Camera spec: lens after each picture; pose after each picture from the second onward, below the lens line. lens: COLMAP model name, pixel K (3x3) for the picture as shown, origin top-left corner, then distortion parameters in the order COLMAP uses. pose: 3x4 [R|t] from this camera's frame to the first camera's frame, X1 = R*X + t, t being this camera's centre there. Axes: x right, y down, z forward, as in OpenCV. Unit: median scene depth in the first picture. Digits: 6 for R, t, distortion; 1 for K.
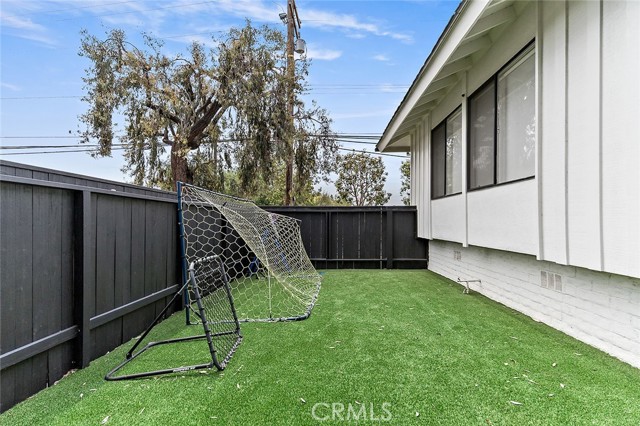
lens RADIAL K [[345.1, 0, 320.6], [0, 345.1, 220.9], [0, 0, 1]] dist [0.017328, -0.000161]
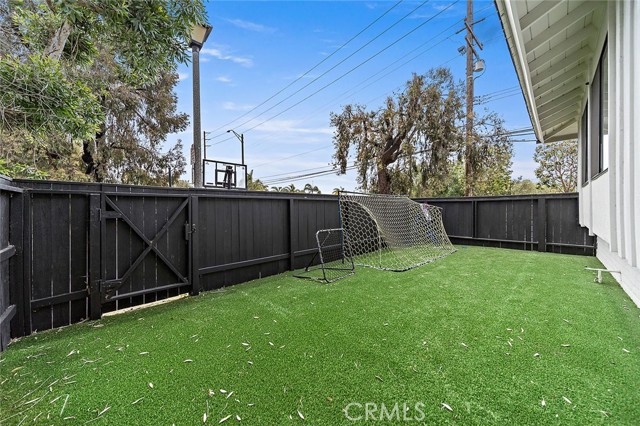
lens RADIAL K [[233.8, 0, 320.0], [0, 233.8, 213.0], [0, 0, 1]] dist [0.000288, -0.000051]
pose [[0.720910, 0.008912, -0.692972, 0.203174], [0.011412, 0.999629, 0.024728, -0.009198], [0.692935, -0.025734, 0.720541, -0.015658]]
